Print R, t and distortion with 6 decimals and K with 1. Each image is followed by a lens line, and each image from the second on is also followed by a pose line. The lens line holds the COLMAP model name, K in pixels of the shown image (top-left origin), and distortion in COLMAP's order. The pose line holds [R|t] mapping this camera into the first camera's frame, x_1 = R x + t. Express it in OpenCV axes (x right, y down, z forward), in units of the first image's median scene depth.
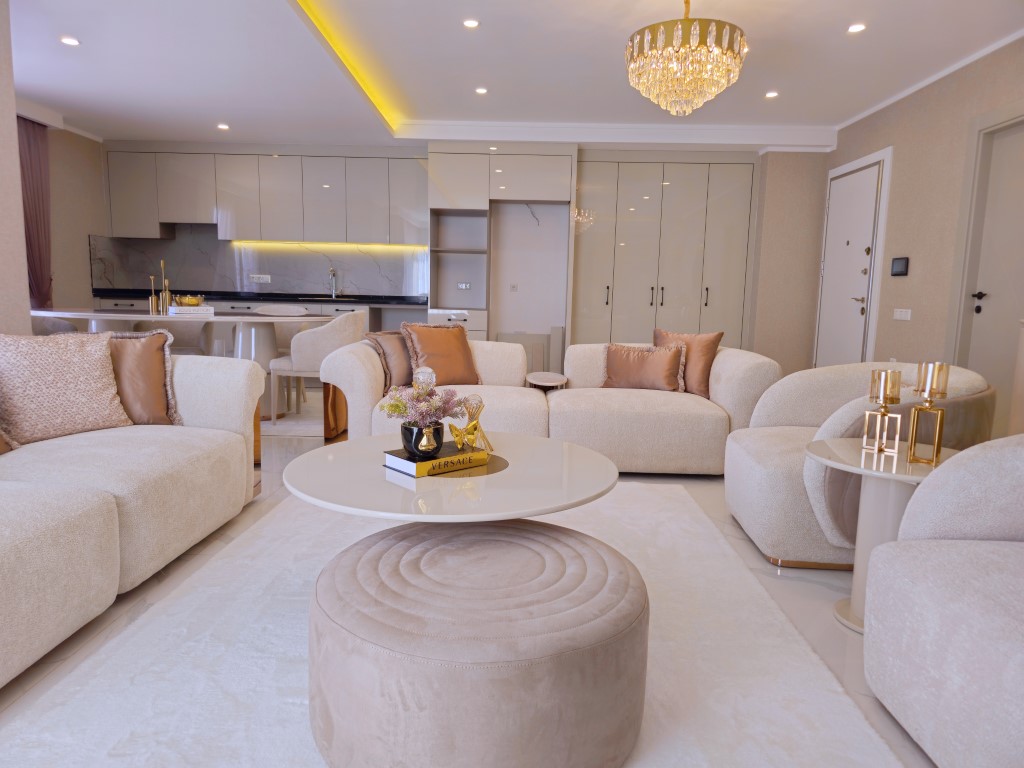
lens RADIAL K [[673.1, 0, 509.6], [0, 673.1, 387.6], [0, 0, 1]] dist [0.047510, -0.039101]
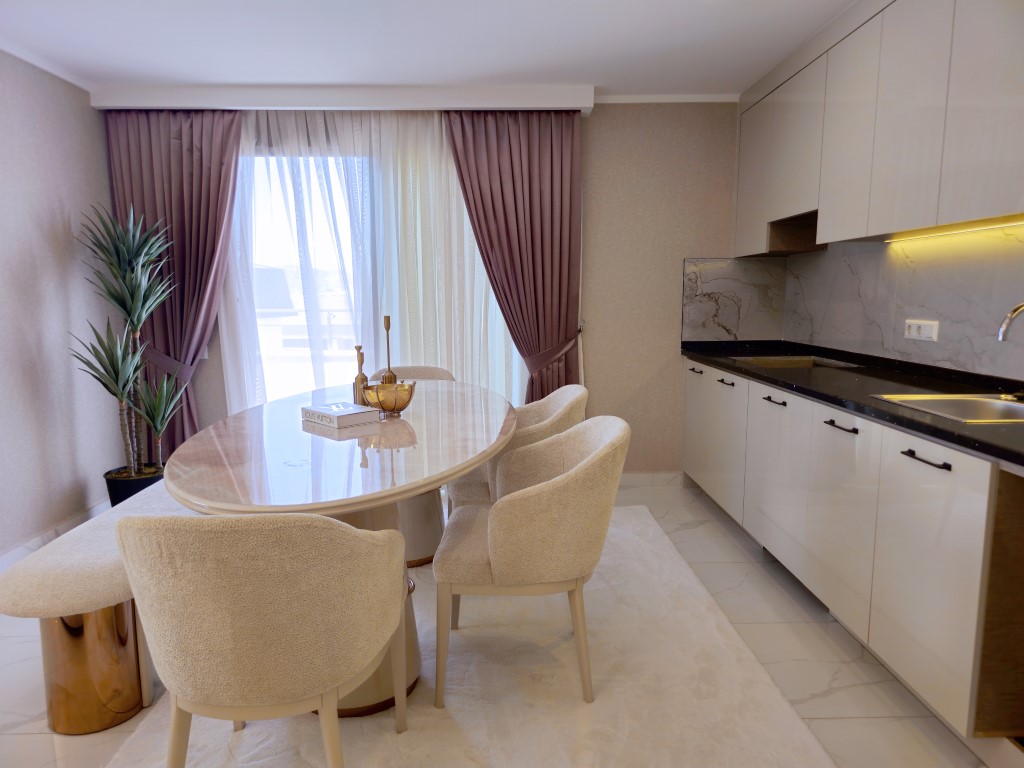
lens RADIAL K [[673.1, 0, 514.3], [0, 673.1, 391.4], [0, 0, 1]] dist [0.047510, -0.039101]
pose [[0.046827, 0.124427, -0.991123, 0.023838], [-0.124777, 0.985169, 0.117784, -0.150866], [0.991079, 0.118153, 0.061658, 0.789449]]
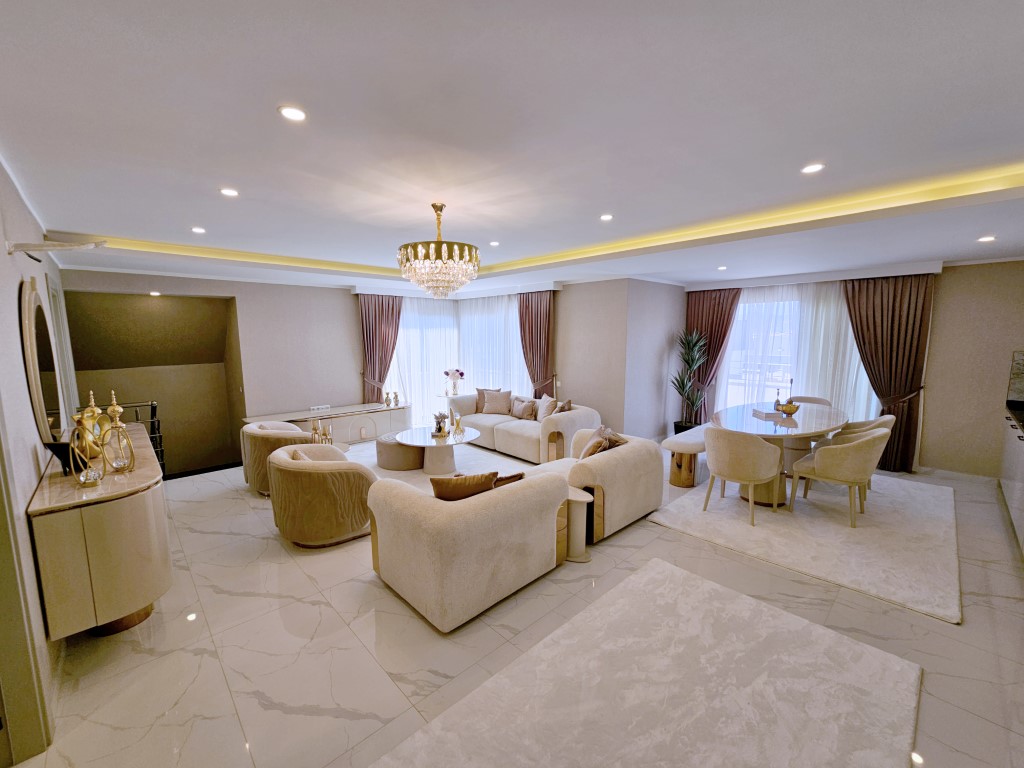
lens RADIAL K [[417.2, 0, 512.7], [0, 417.2, 386.5], [0, 0, 1]] dist [0.001029, -0.001097]
pose [[-0.710704, 0.072655, -0.699729, 0.394142], [-0.100923, 0.973834, 0.203622, -0.216142], [0.696215, 0.215334, -0.684775, 0.881243]]
